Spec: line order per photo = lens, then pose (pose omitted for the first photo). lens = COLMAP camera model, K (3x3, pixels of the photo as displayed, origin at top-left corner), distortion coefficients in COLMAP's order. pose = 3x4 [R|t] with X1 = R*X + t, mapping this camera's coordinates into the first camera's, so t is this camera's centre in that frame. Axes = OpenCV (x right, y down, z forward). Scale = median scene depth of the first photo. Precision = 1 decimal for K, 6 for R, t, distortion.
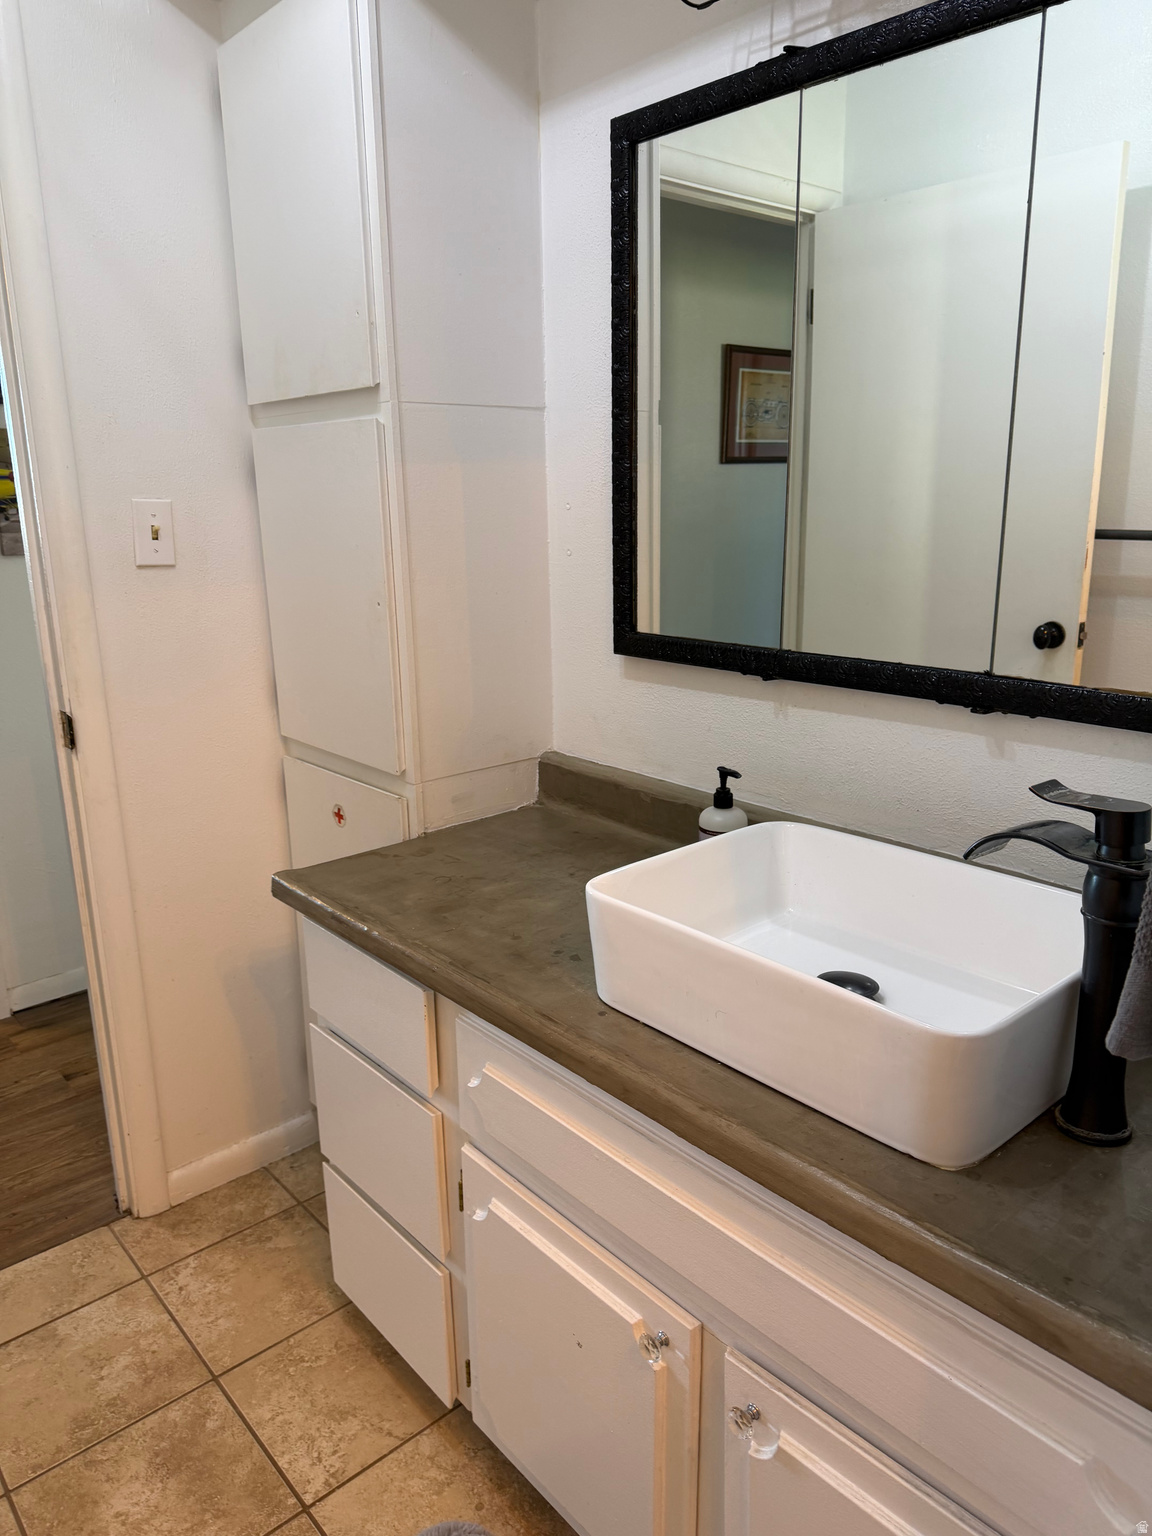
lens RADIAL K [[1077.0, 0, 576.1], [0, 1077.0, 768.6], [0, 0, 1]] dist [-0.011056, -0.005662]
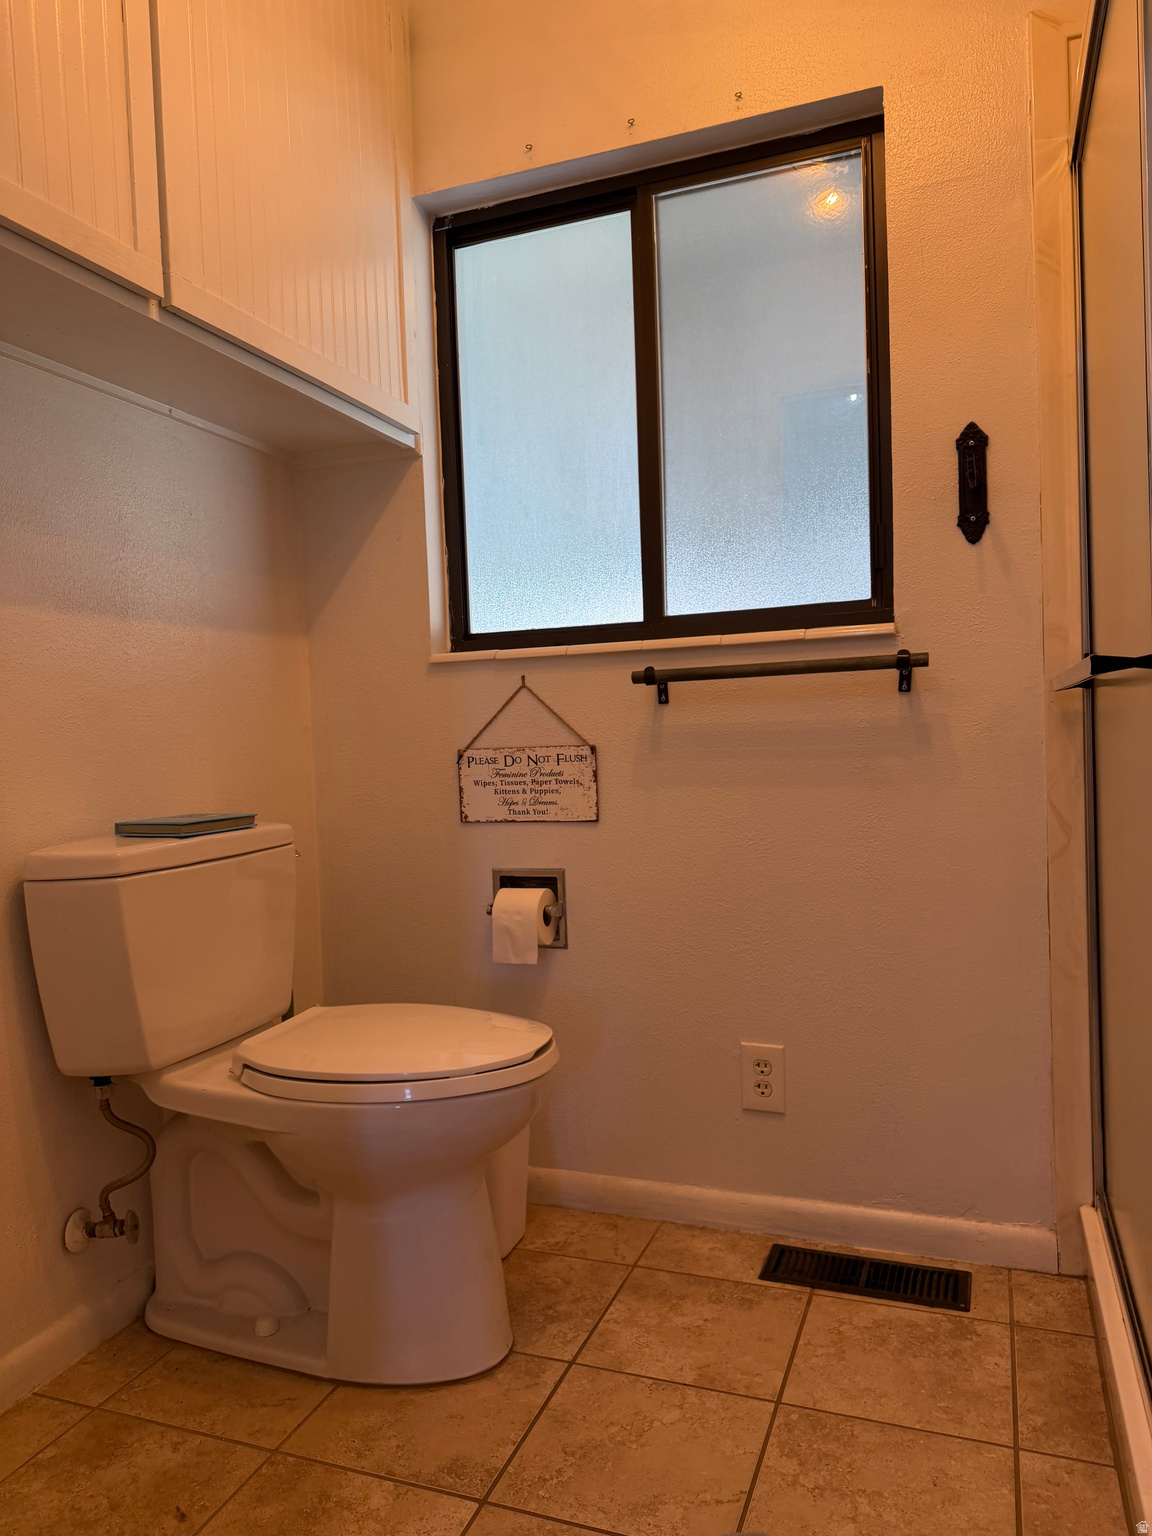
lens RADIAL K [[1077.0, 0, 575.2], [0, 1077.0, 769.2], [0, 0, 1]] dist [-0.011056, -0.005662]
pose [[-0.471374, 0.006720, 0.881908, -1.261640], [0.261054, 0.956223, 0.132246, -0.082666], [-0.842412, 0.292562, -0.452493, 1.395107]]
